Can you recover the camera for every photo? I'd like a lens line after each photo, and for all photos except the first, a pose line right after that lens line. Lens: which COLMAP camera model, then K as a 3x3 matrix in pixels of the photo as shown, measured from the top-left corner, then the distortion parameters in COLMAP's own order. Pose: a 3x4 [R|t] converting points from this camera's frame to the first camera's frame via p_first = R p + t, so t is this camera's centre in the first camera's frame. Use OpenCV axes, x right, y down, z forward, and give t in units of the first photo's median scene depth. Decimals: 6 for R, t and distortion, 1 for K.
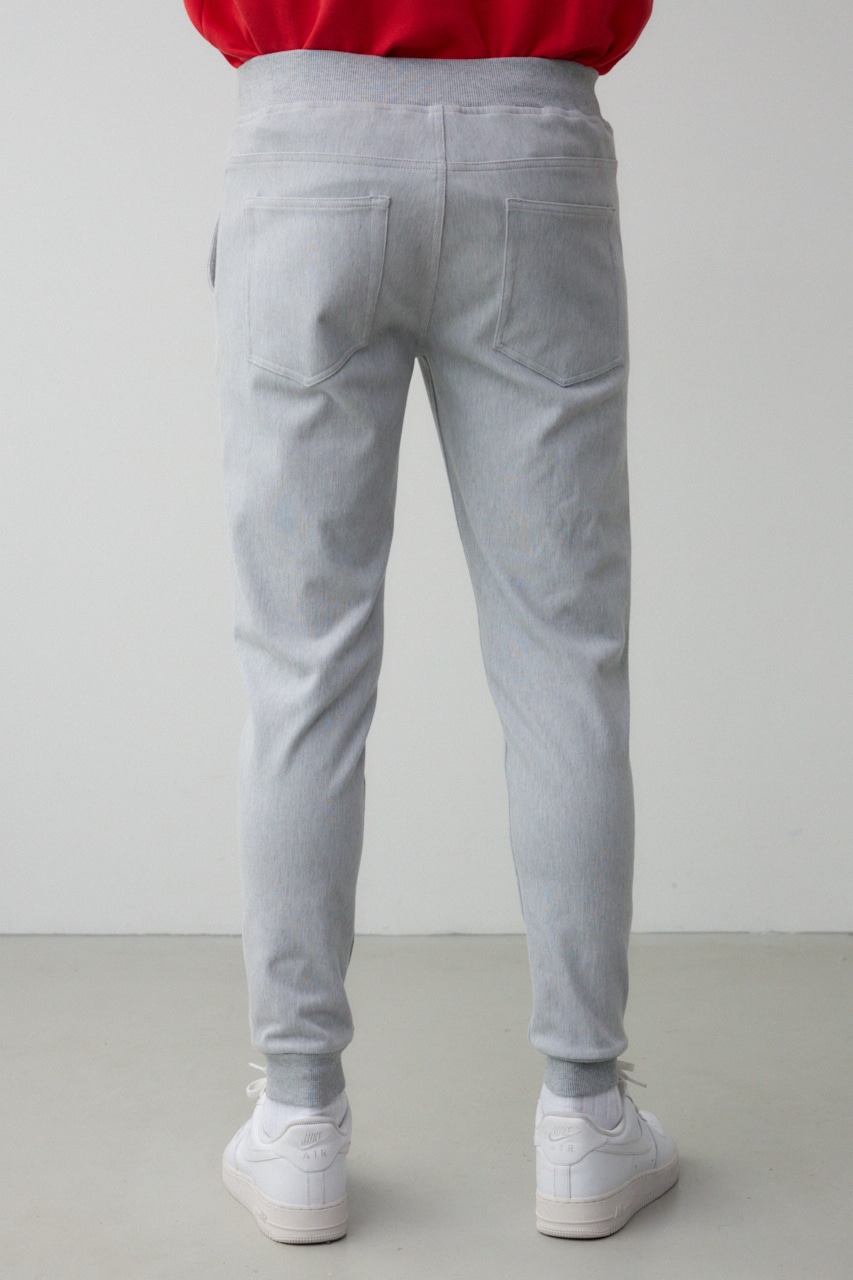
lens RADIAL K [[2475.0, 0, 426.5], [0, 2475.0, 640.0], [0, 0, 1]] dist [-0.028083, 0.456913]
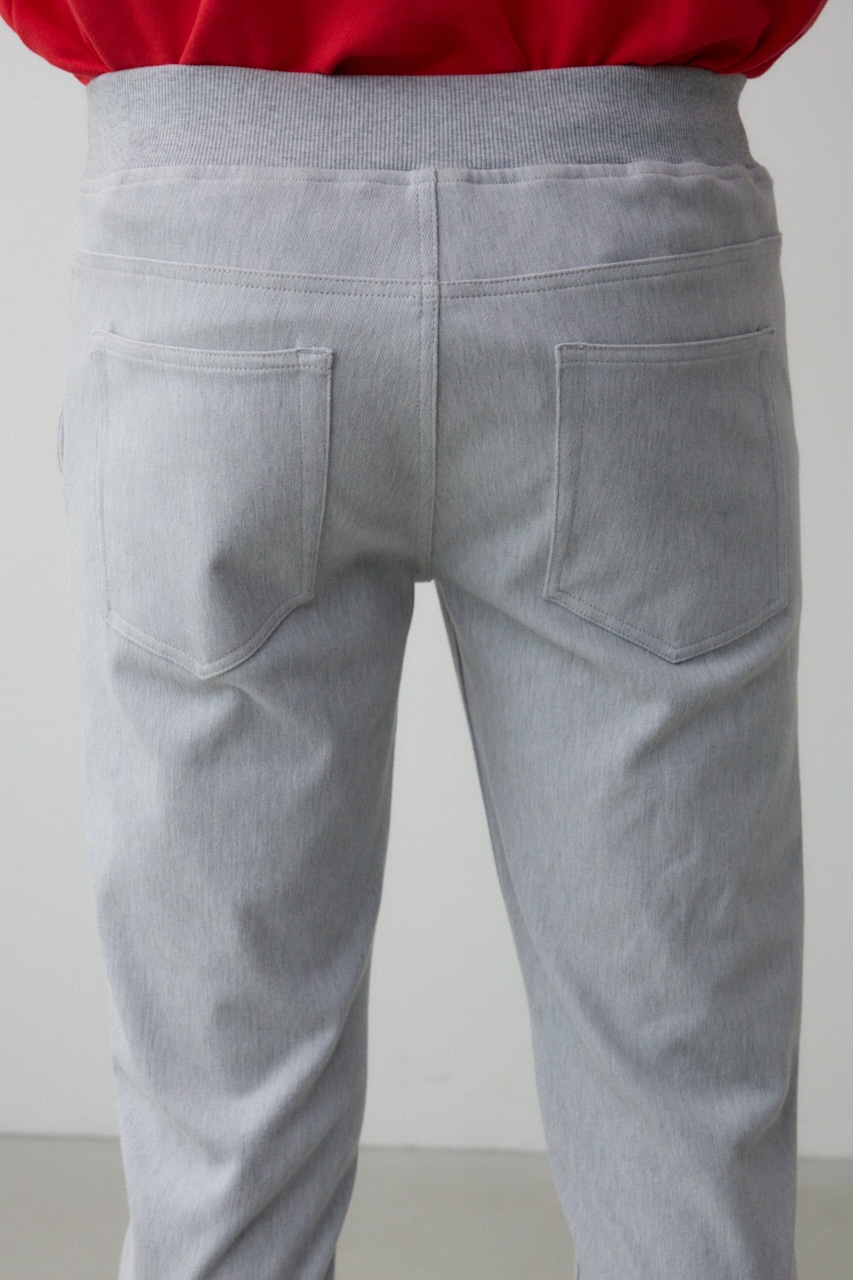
lens RADIAL K [[2475.0, 0, 426.5], [0, 2475.0, 640.0], [0, 0, 1]] dist [-0.028083, 0.456913]
pose [[0.993608, 0.006305, -0.112711, 0.063515], [0.004488, 0.995443, 0.095251, -0.162314], [0.112798, -0.095148, 0.989052, 0.454883]]
